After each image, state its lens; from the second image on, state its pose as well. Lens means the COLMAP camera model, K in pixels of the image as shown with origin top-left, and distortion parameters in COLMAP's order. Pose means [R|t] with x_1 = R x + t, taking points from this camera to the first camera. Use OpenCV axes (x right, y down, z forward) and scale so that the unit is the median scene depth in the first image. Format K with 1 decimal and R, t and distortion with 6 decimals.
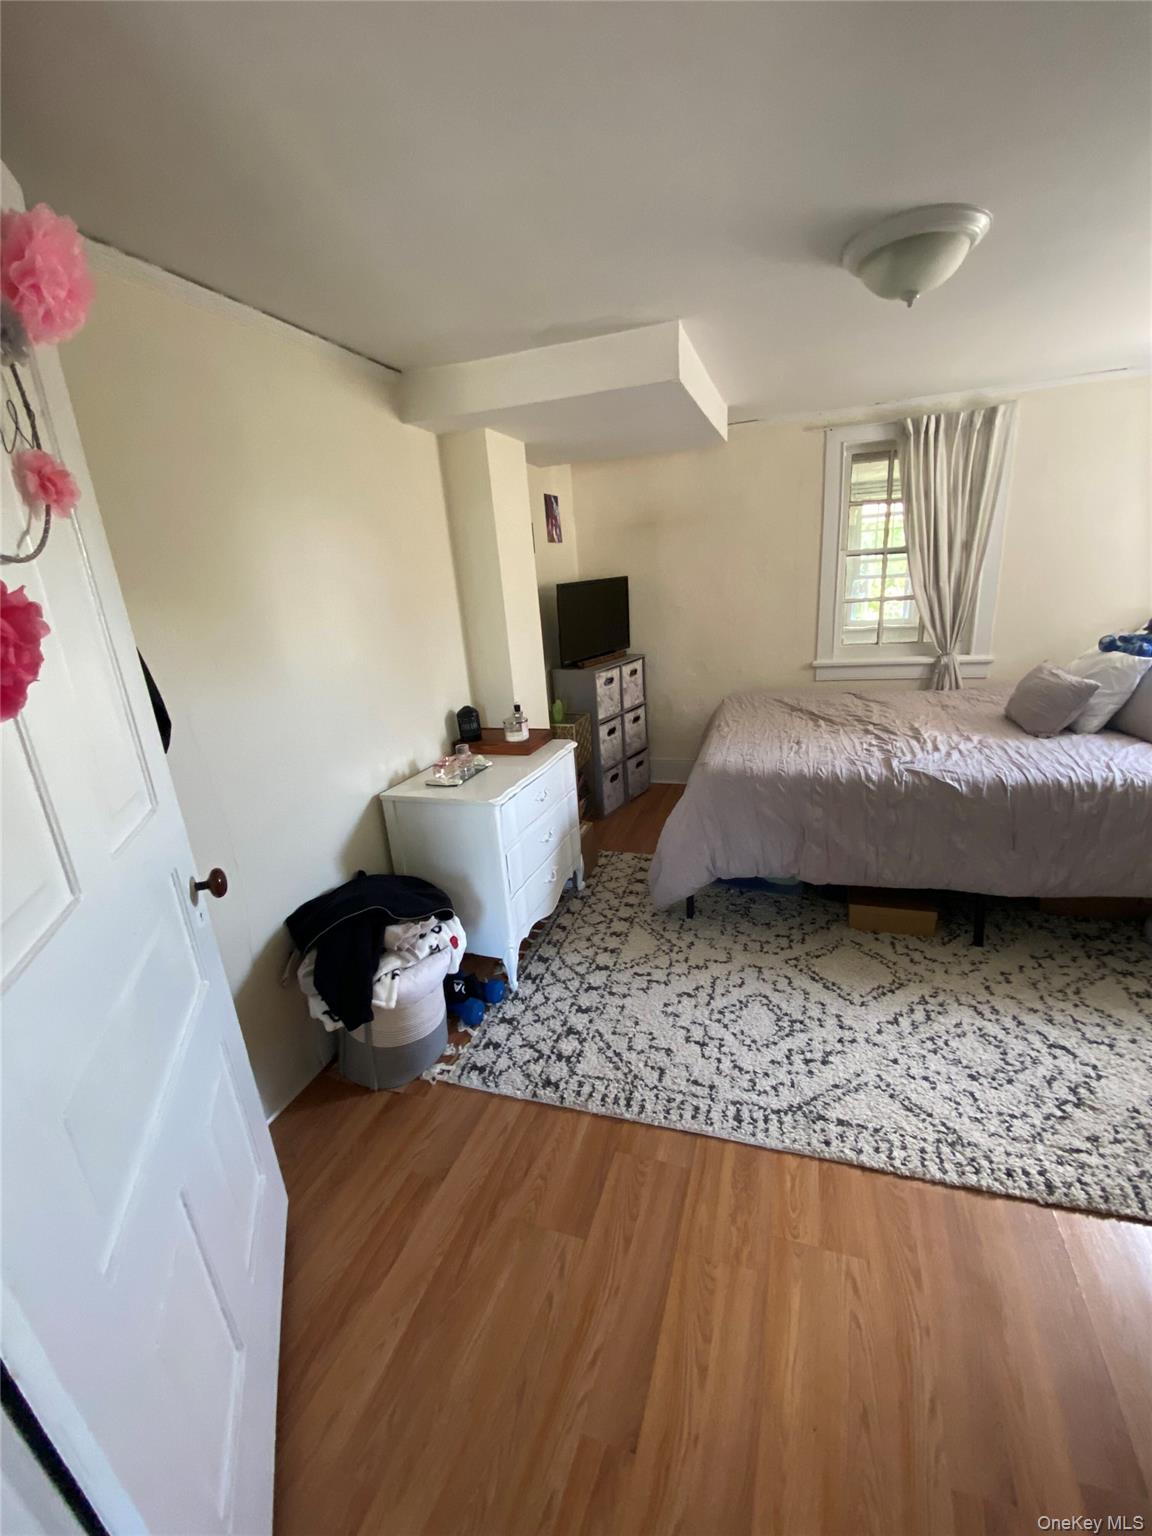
lens RADIAL K [[621.6, 0, 575.8], [0, 621.6, 764.8], [0, 0, 1]] dist [0.017834, -0.018926]
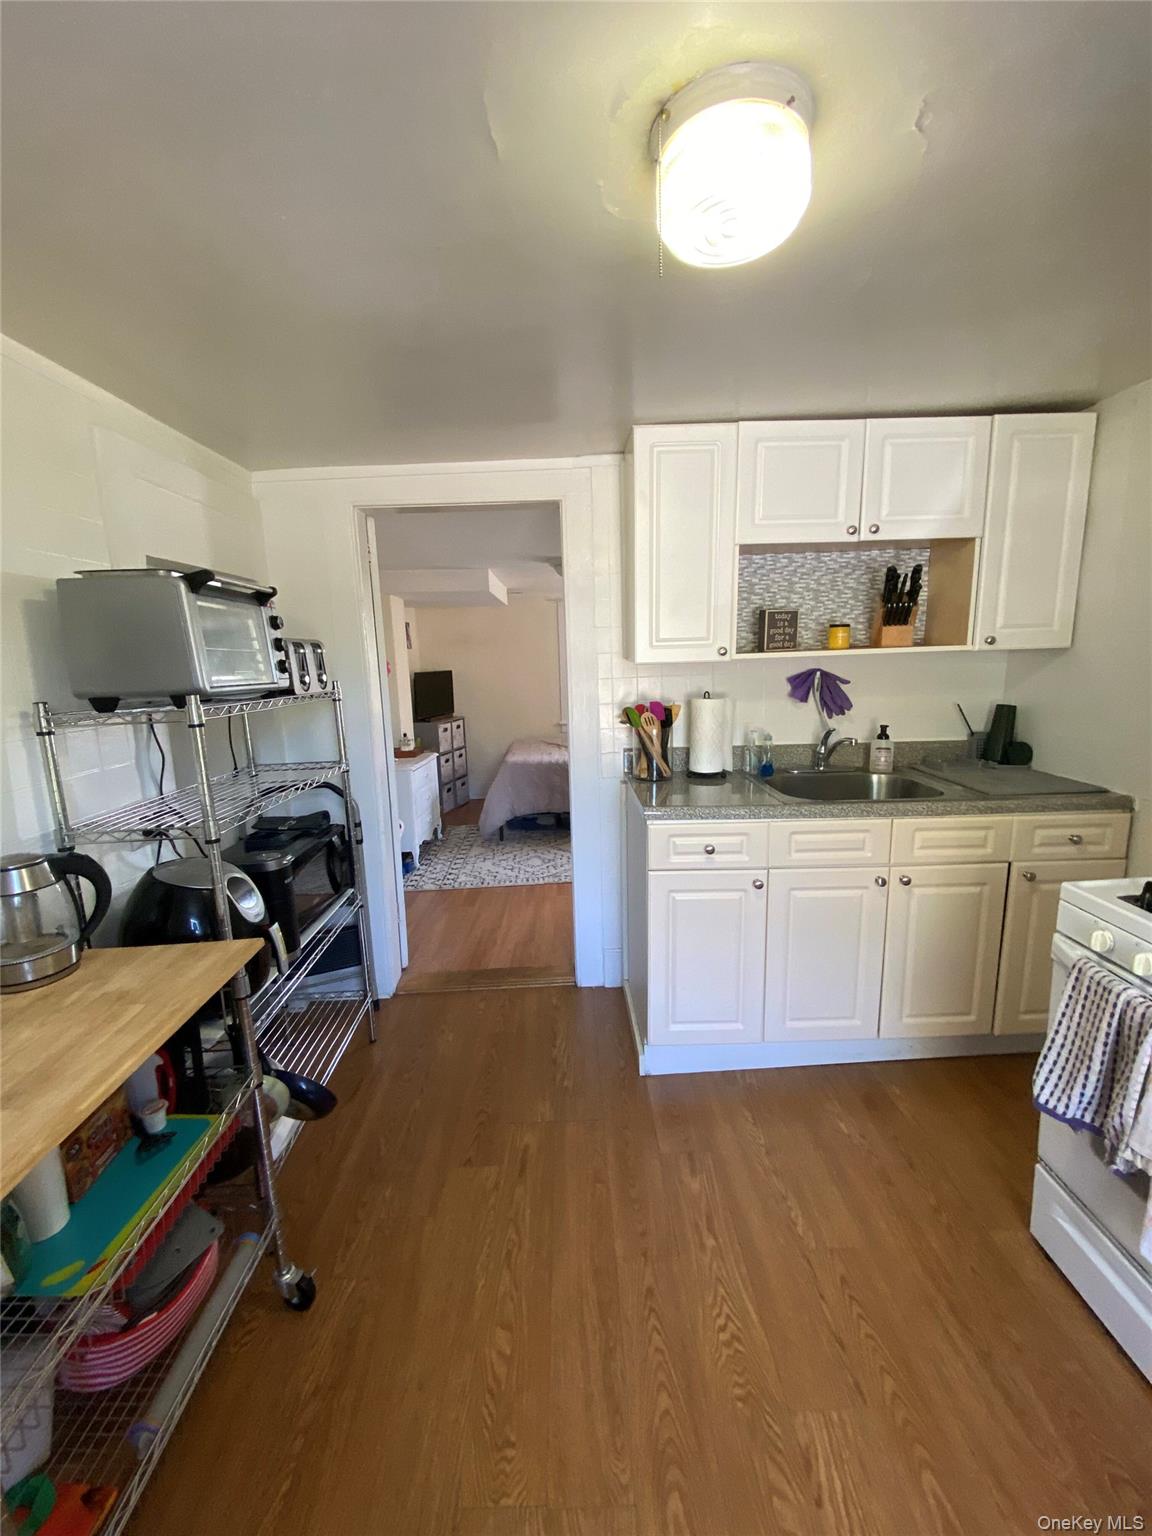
lens RADIAL K [[621.6, 0, 575.8], [0, 621.6, 764.8], [0, 0, 1]] dist [0.017834, -0.018926]
pose [[0.942821, -0.012786, 0.333055, -0.292211], [0.064121, 0.987556, -0.143606, 0.370796], [-0.327074, 0.156750, 0.931908, -1.118315]]
